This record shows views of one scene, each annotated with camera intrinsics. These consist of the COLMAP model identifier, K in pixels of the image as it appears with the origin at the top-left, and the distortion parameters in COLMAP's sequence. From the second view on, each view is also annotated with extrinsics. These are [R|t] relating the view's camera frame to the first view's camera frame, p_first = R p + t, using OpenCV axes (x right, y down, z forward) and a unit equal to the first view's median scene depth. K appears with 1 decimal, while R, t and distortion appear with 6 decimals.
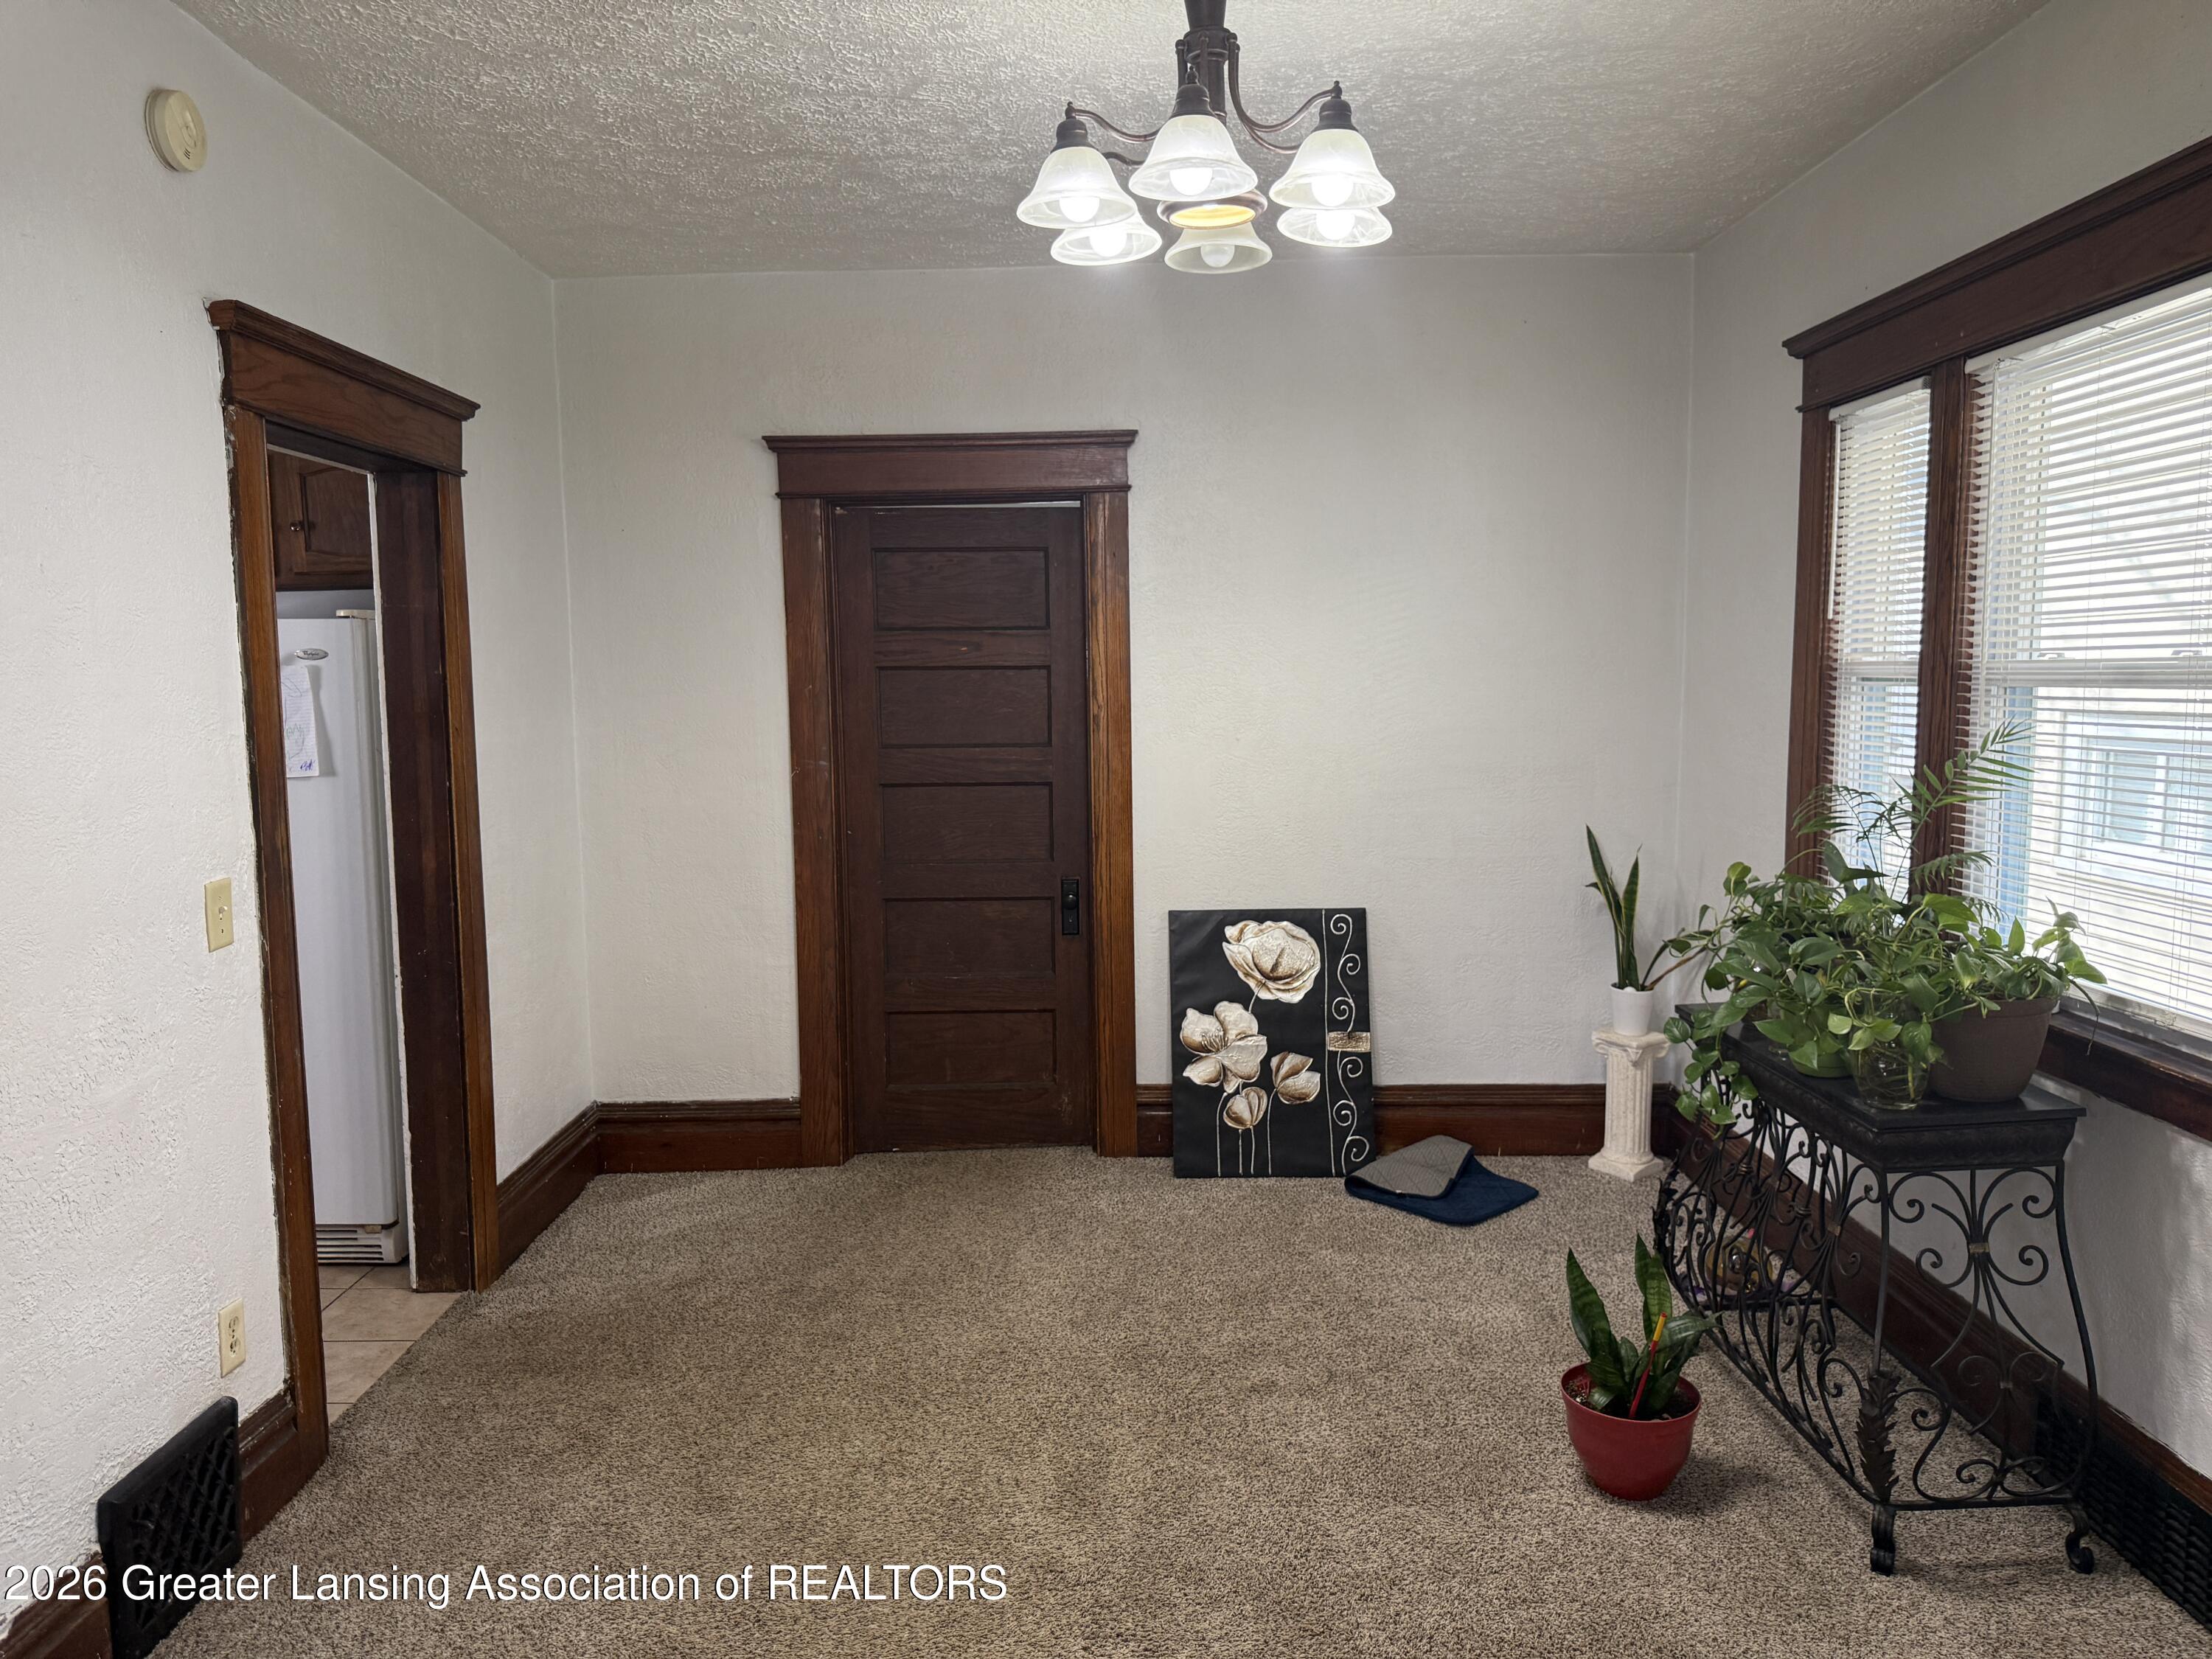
lens RADIAL K [[1540.8, 0, 1106.0], [0, 1540.8, 829.5], [0, 0, 1]] dist [0.132204, -0.202828]
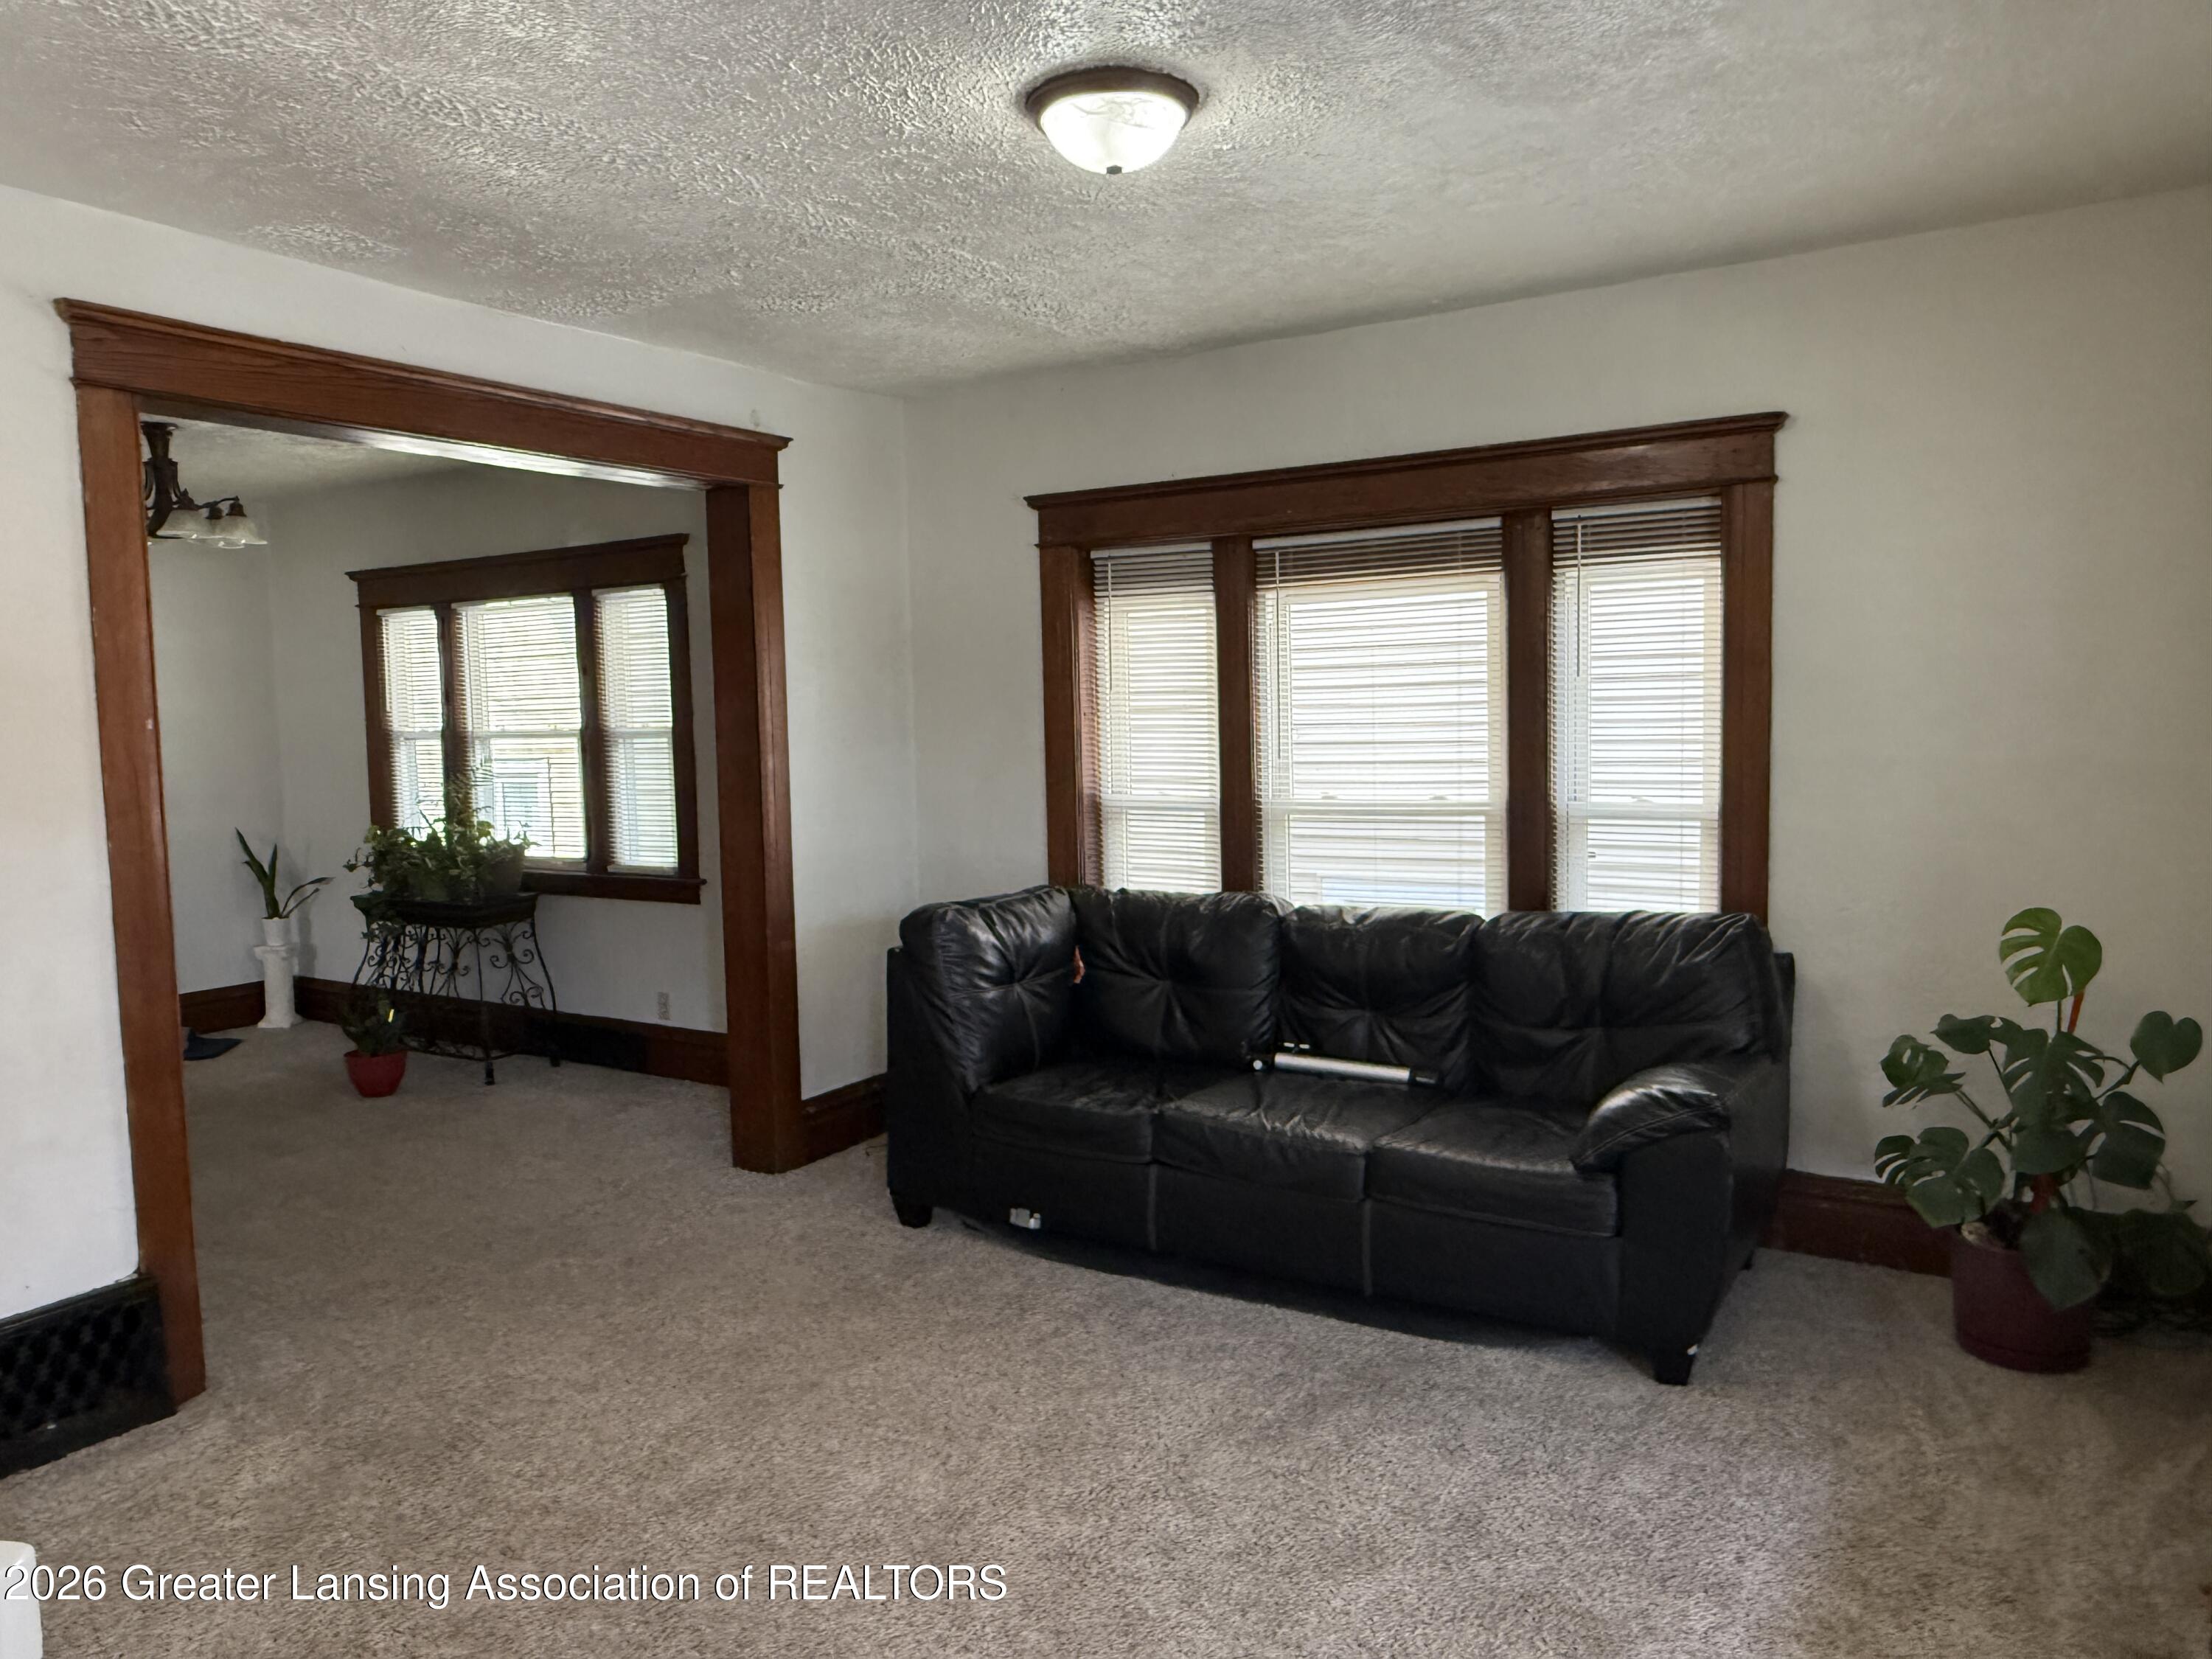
lens RADIAL K [[1537.3, 0, 1106.0], [0, 1537.3, 829.5], [0, 0, 1]] dist [-0.005235, -0.001175]
pose [[0.538121, -0.066256, 0.840259, -0.862976], [0.094735, 0.995343, 0.017814, 0.085862], [-0.837527, 0.070016, 0.541892, -1.021492]]
